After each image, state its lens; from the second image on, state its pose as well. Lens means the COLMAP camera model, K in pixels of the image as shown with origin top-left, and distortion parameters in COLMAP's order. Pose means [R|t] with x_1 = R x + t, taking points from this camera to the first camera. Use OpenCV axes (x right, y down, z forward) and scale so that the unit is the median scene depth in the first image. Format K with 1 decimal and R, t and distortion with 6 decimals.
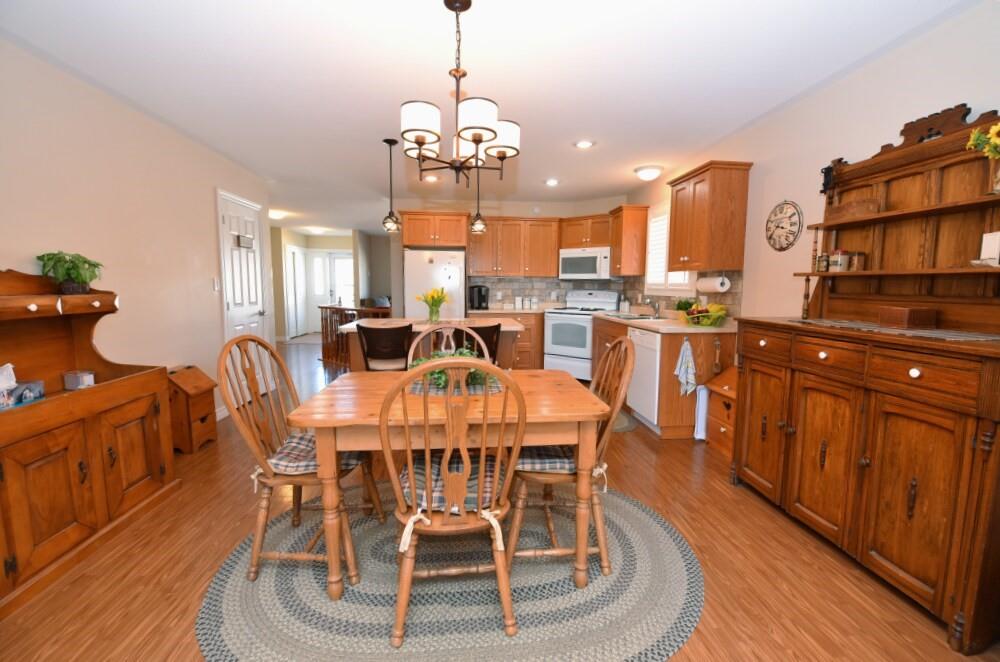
lens RADIAL K [[414.8, 0, 500.0], [0, 414.8, 331.0], [0, 0, 1]] dist [-0.018506, -0.000260]
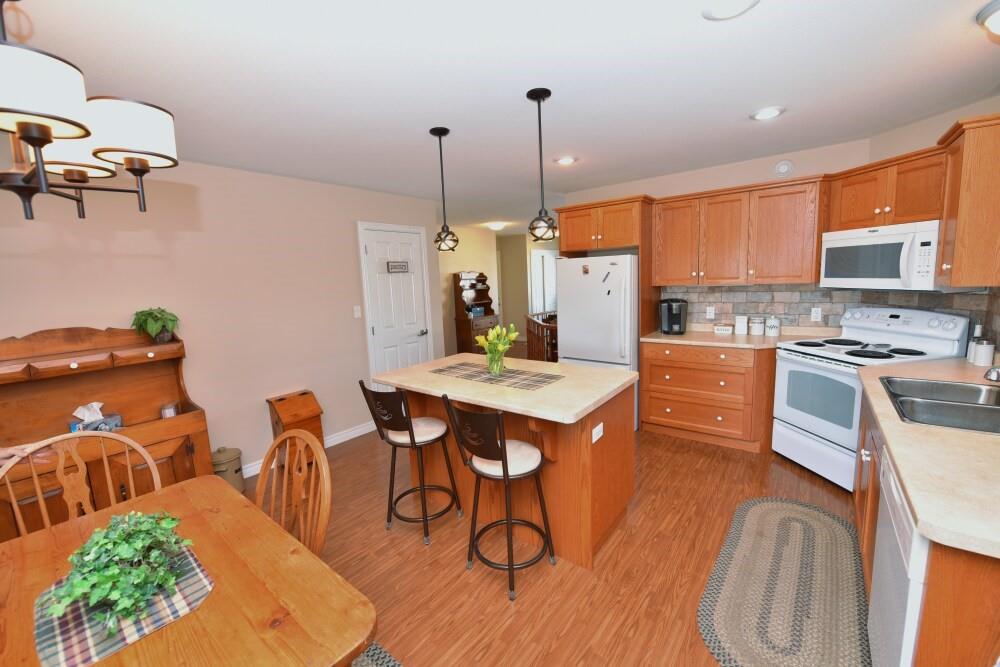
lens RADIAL K [[397.4, 0, 502.2], [0, 397.4, 331.2], [0, 0, 1]] dist [-0.017287, -0.001958]
pose [[0.726943, 0.055699, -0.684435, 0.298337], [-0.027002, 0.998253, 0.052558, -0.127039], [0.686166, -0.019725, 0.727177, 0.504725]]
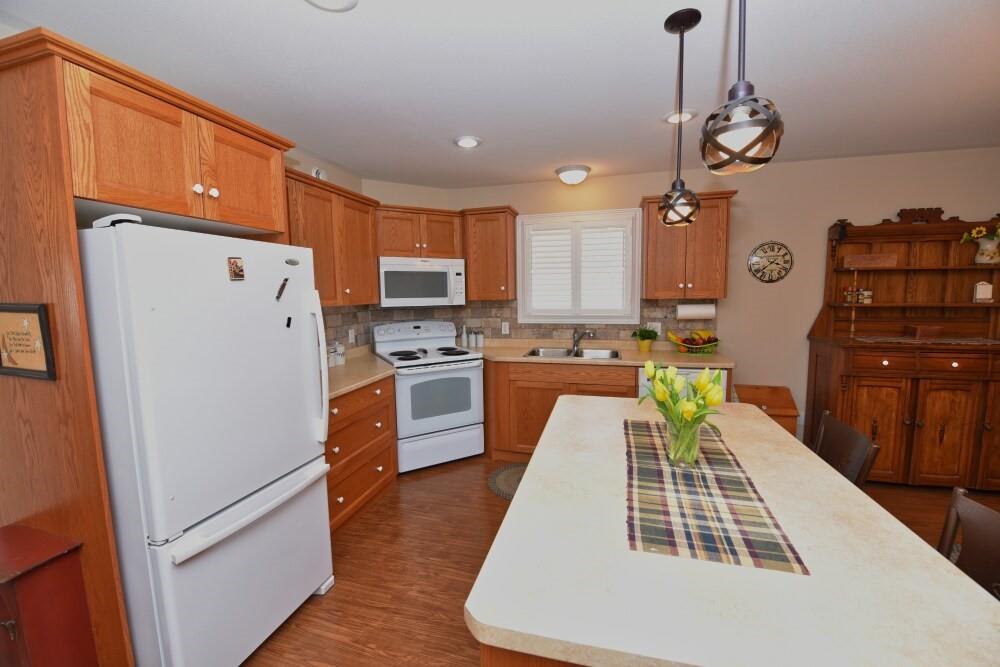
lens RADIAL K [[397.4, 0, 502.2], [0, 397.4, 331.2], [0, 0, 1]] dist [-0.017287, -0.001958]
pose [[0.342580, -0.105625, 0.933532, -0.494664], [0.119716, 0.990467, 0.068135, -0.167340], [-0.931830, 0.088417, 0.351959, 0.987039]]
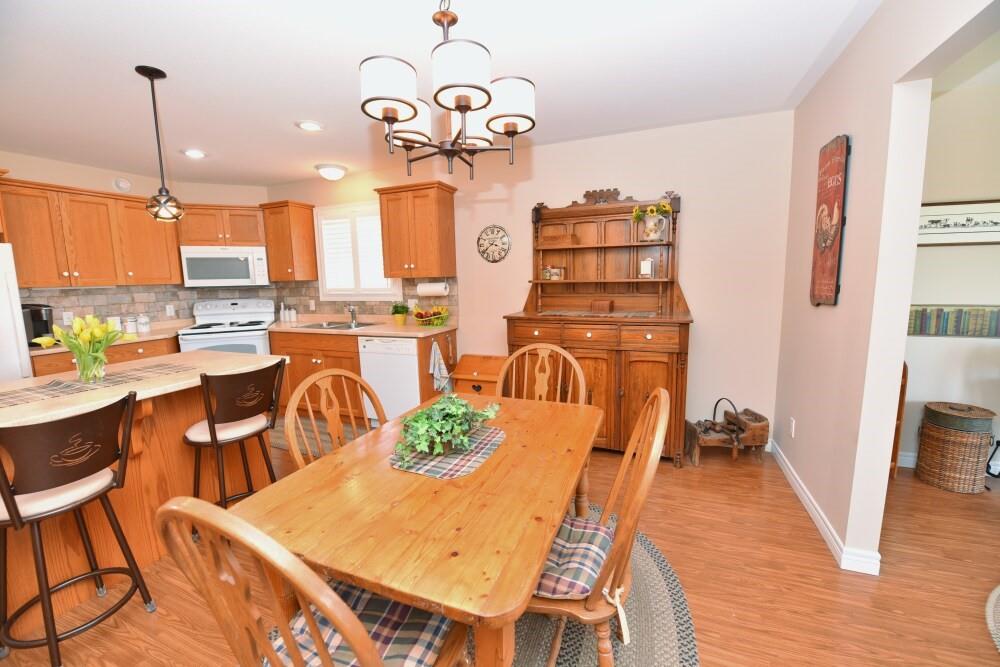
lens RADIAL K [[397.4, 0, 502.2], [0, 397.4, 331.2], [0, 0, 1]] dist [-0.017287, -0.001958]
pose [[0.451333, -0.135098, 0.882069, -0.342426], [0.121759, 0.988552, 0.089106, -0.064390], [-0.884009, 0.067184, 0.462616, 0.295421]]
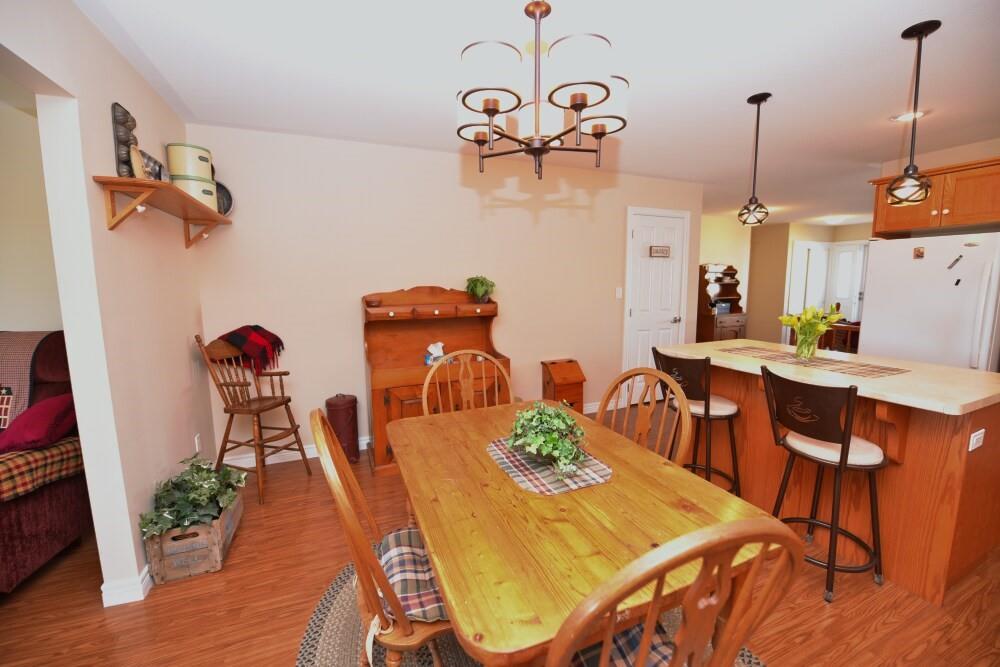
lens RADIAL K [[397.4, 0, 502.2], [0, 397.4, 331.2], [0, 0, 1]] dist [-0.017287, -0.001958]
pose [[0.303965, 0.107204, -0.946632, 0.257020], [-0.091803, 0.992320, 0.082900, -0.069558], [0.948250, 0.061705, 0.311473, 0.363107]]
